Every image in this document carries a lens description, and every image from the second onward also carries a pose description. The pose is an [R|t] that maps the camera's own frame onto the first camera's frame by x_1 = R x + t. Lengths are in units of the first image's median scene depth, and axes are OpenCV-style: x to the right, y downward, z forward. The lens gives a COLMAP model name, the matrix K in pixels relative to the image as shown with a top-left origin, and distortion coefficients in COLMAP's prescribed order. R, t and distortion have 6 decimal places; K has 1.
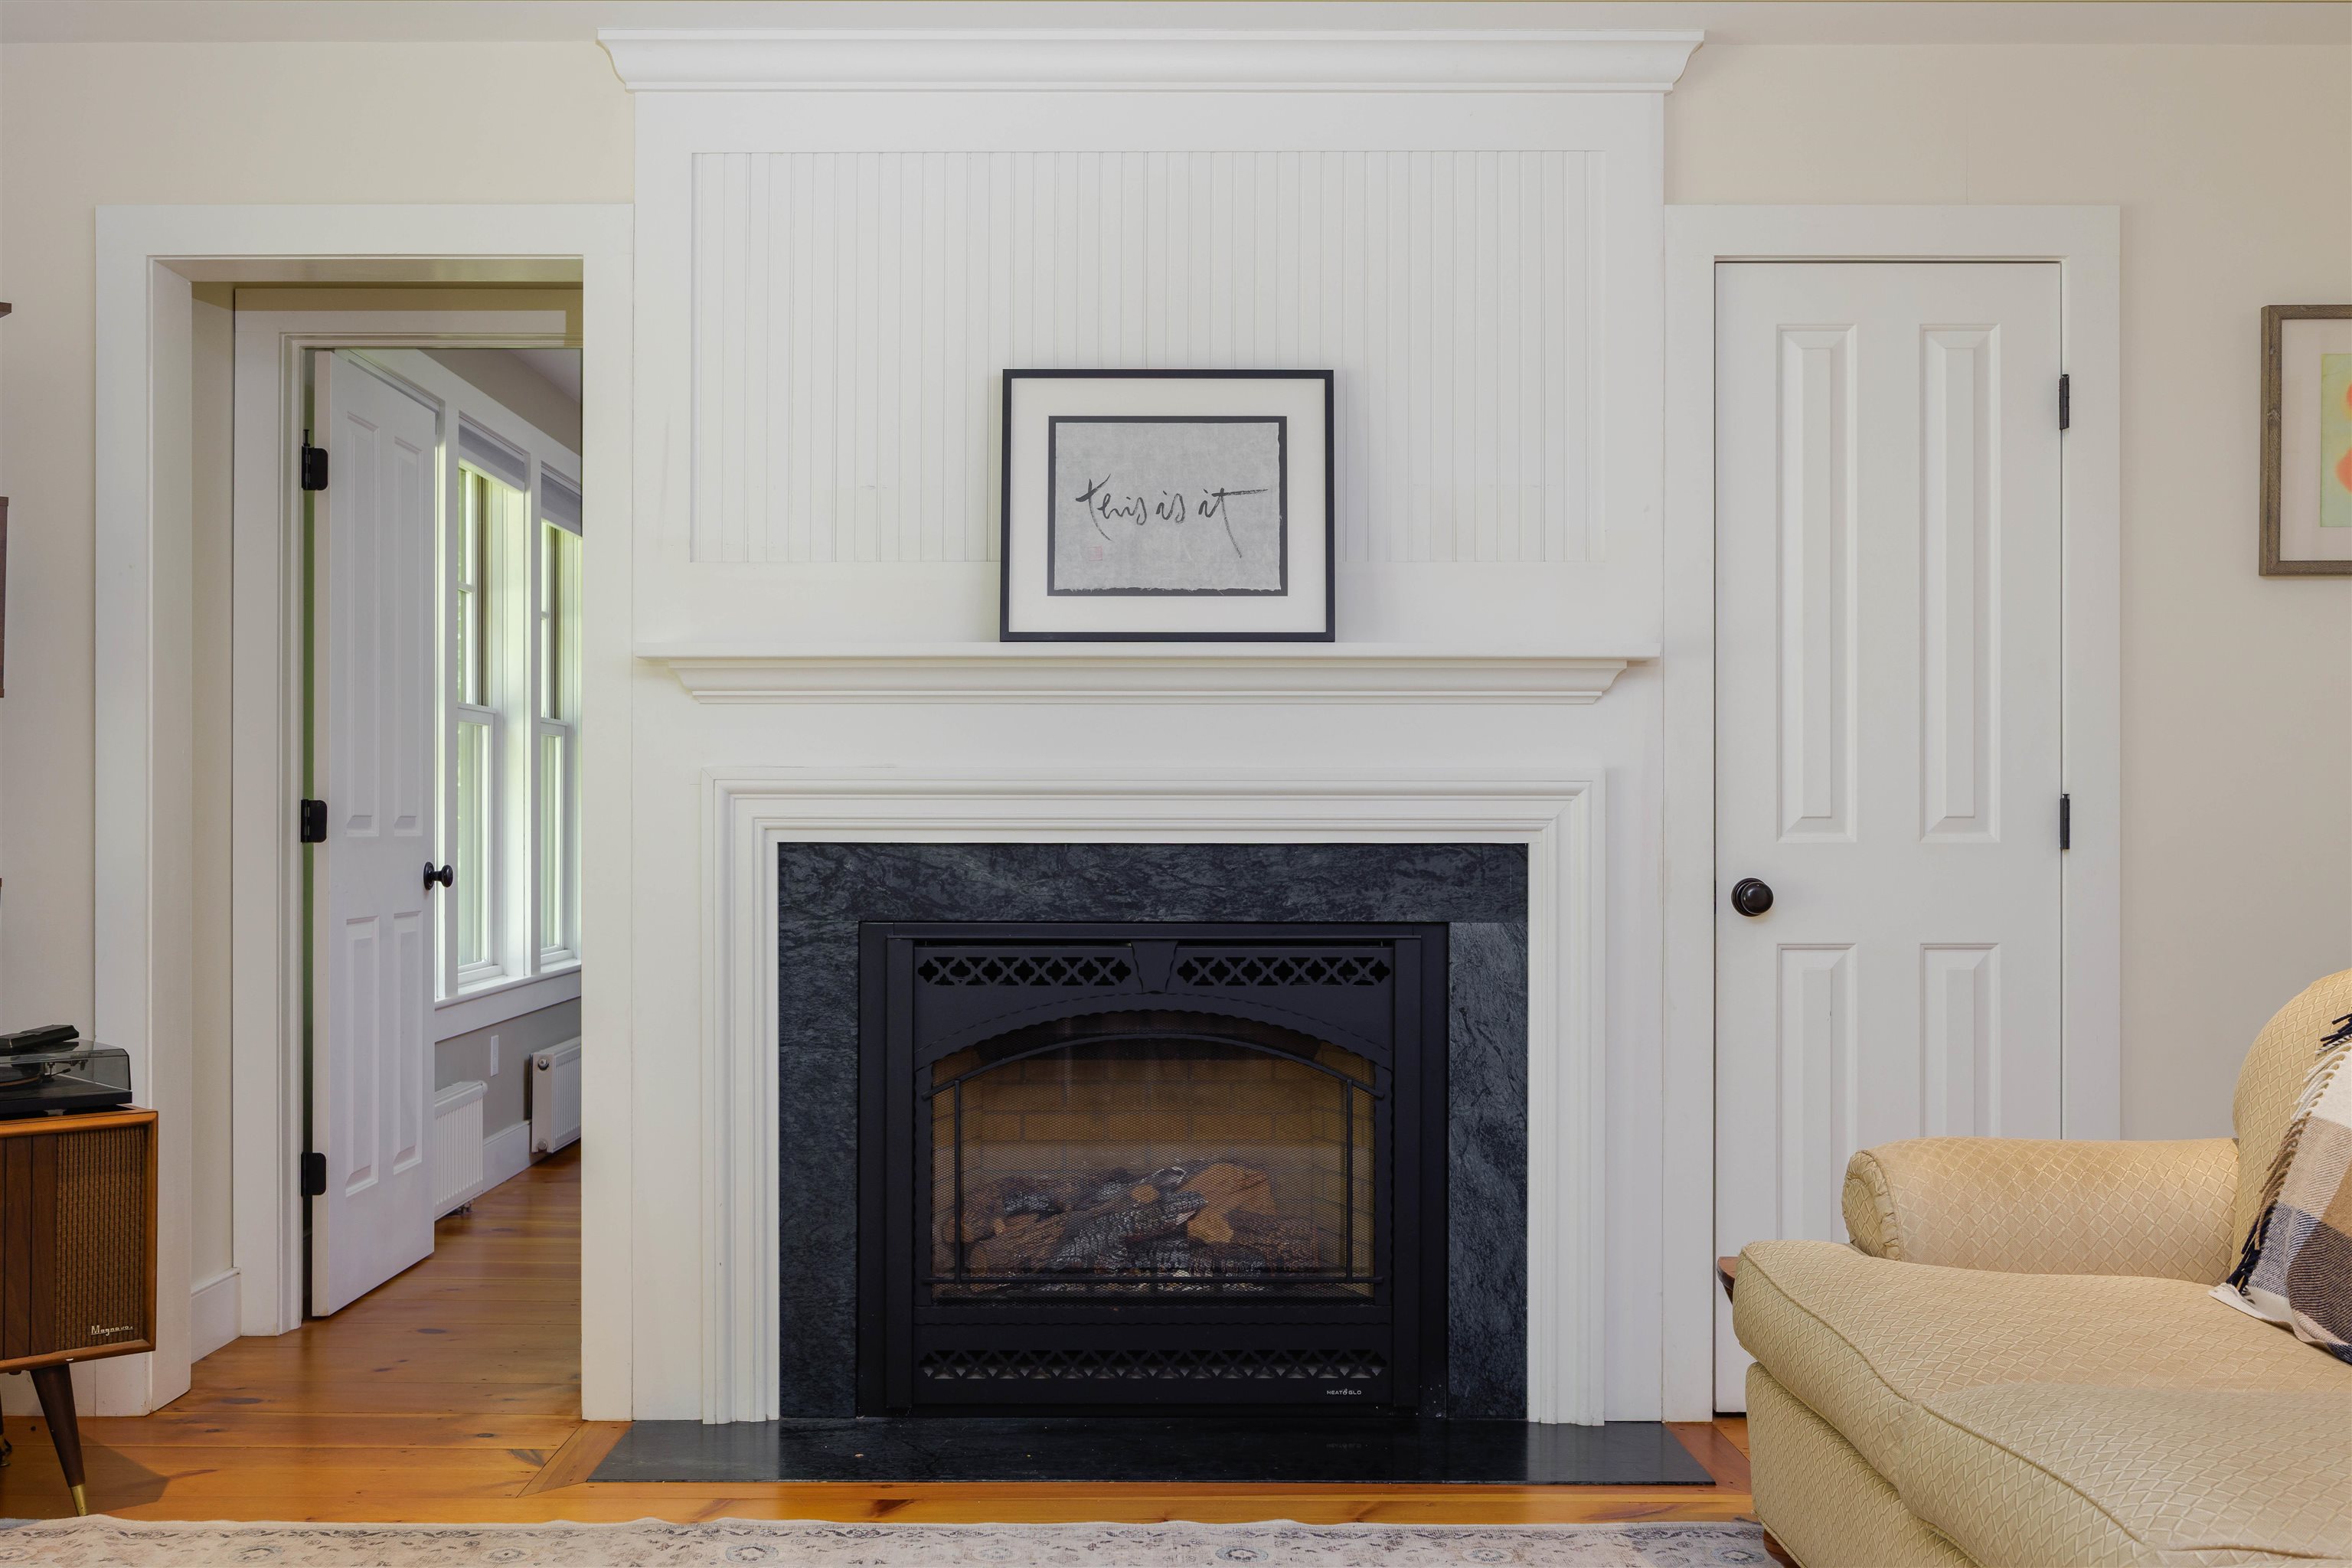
lens RADIAL K [[2279.5, 0, 1115.3], [0, 2279.5, 812.5], [0, 0, 1]] dist [-0.005139, -0.008906]
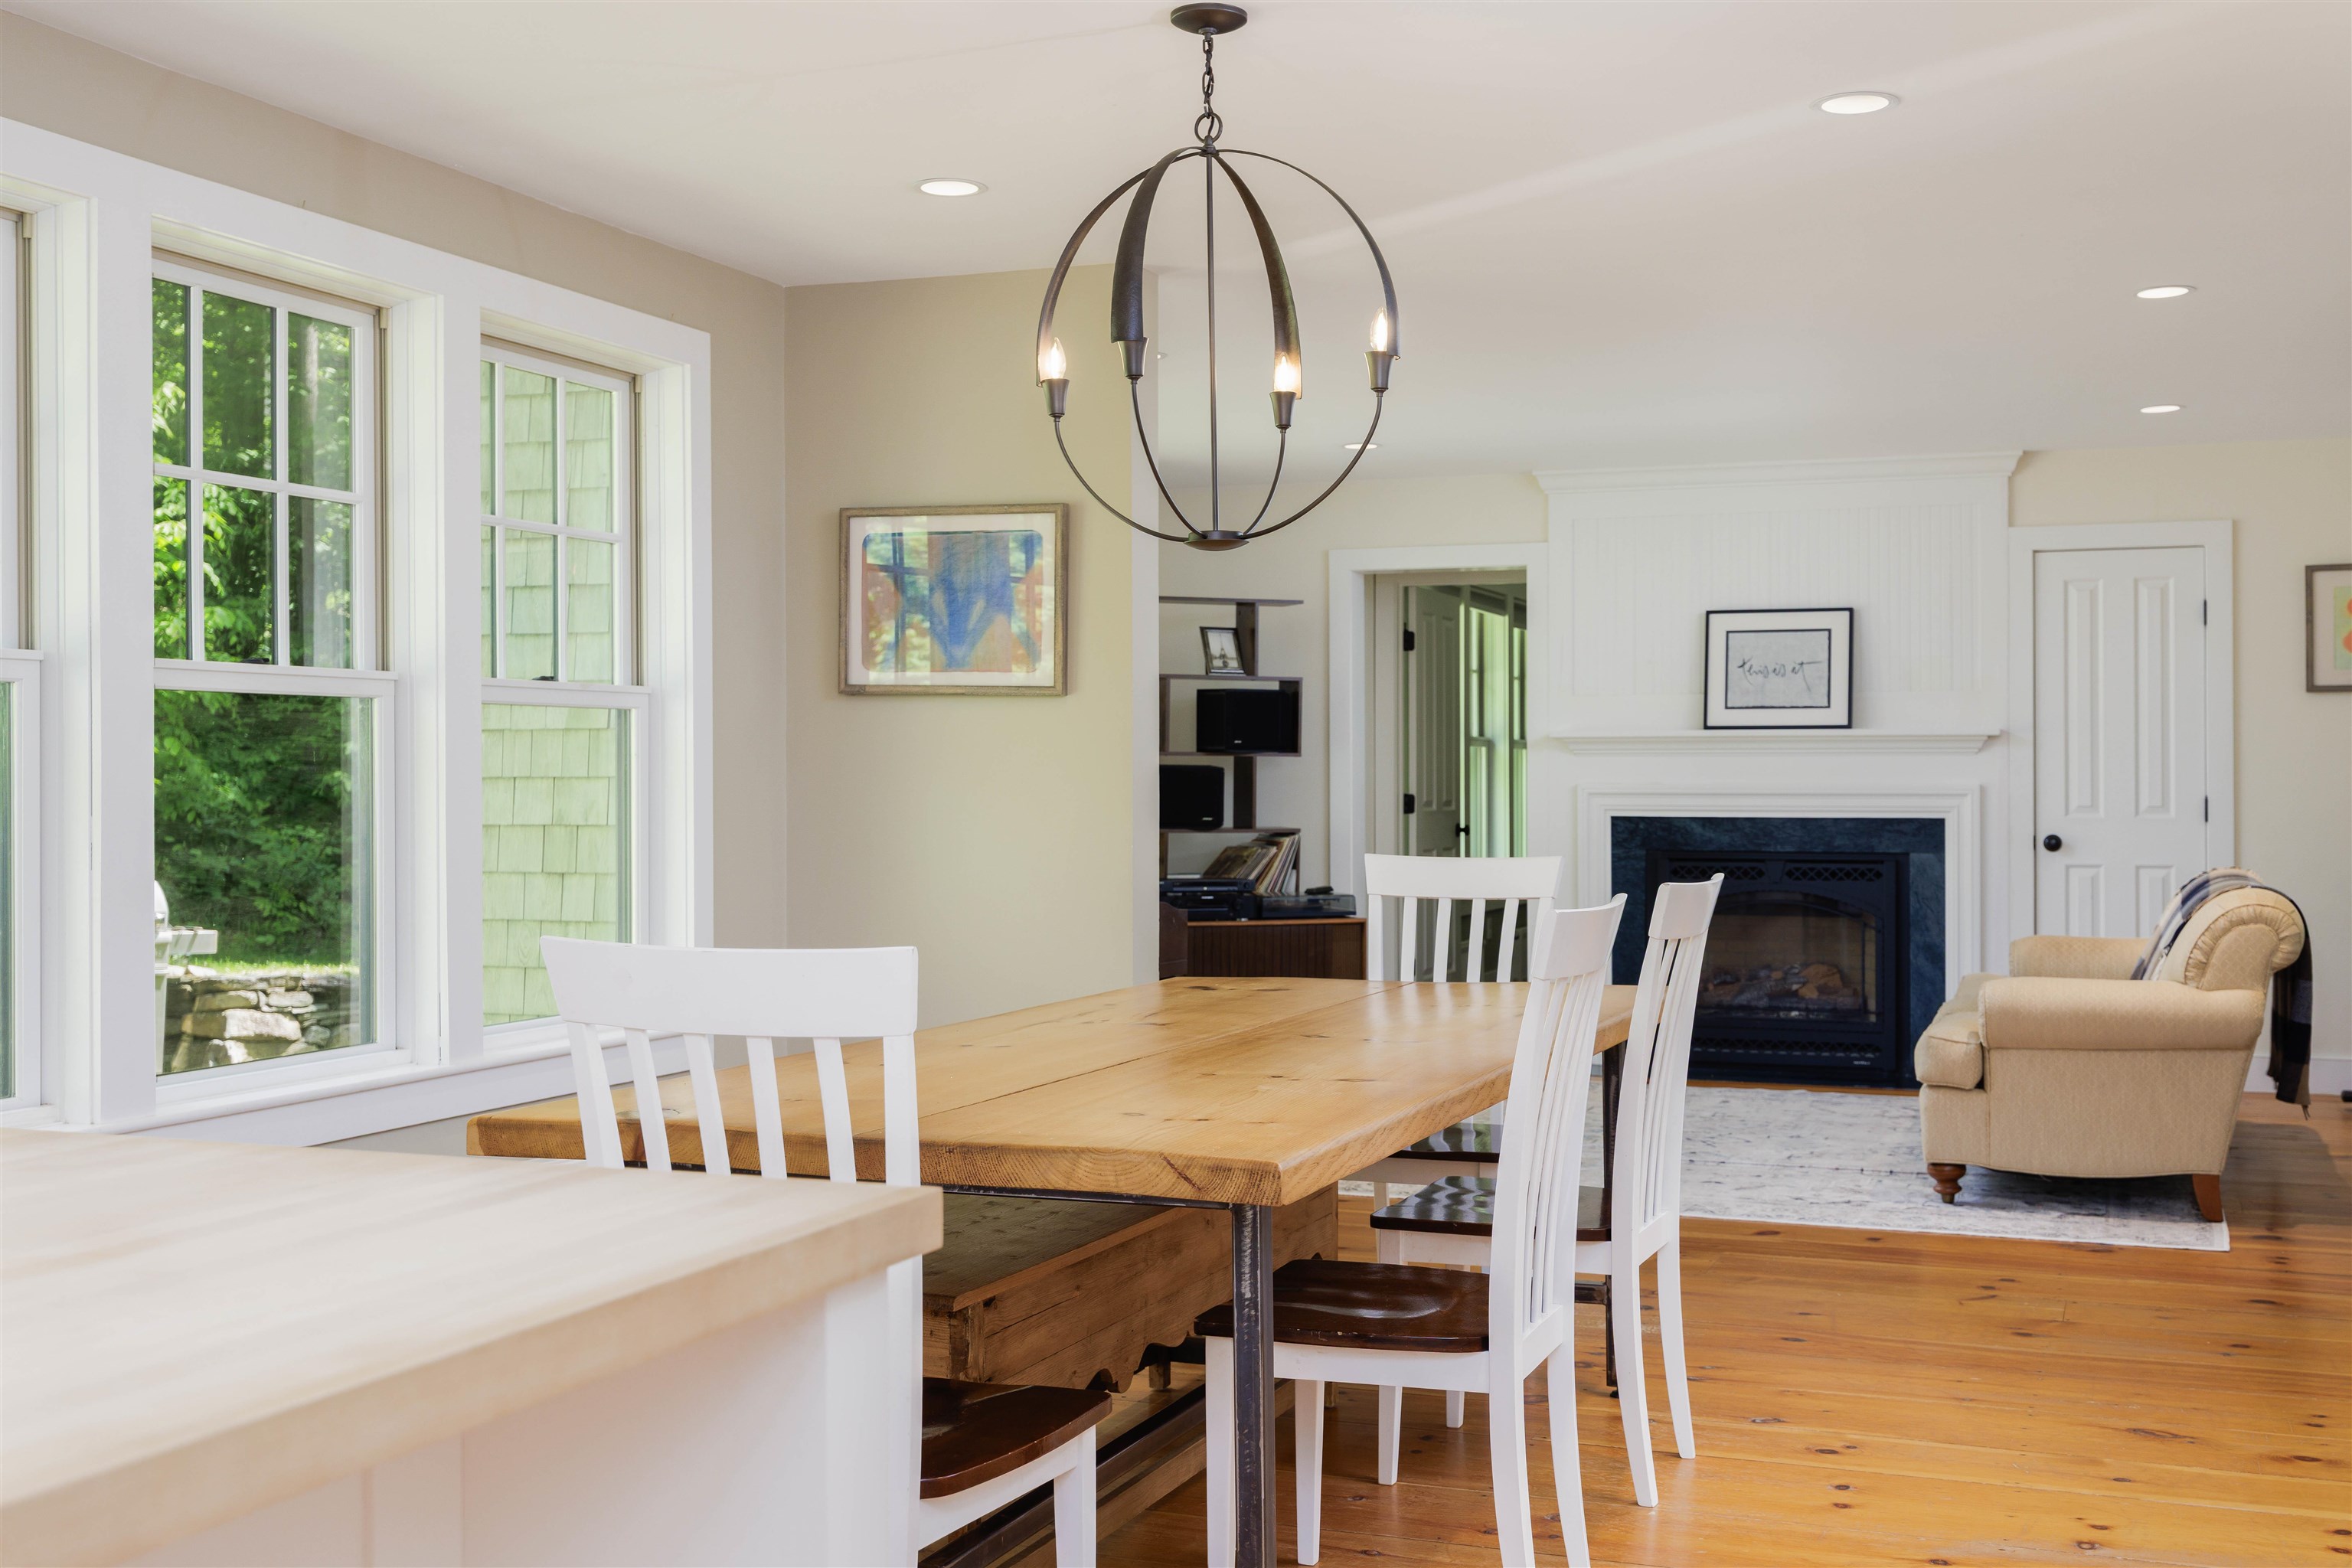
lens RADIAL K [[2357.6, 0, 1176.0], [0, 2357.6, 784.0], [0, 0, 1]] dist [0.002997, 0.020580]
pose [[0.923106, -0.000871, -0.384544, 0.370011], [0.003563, 0.999974, 0.006288, -0.036180], [0.384528, -0.007174, 0.923085, -1.394227]]
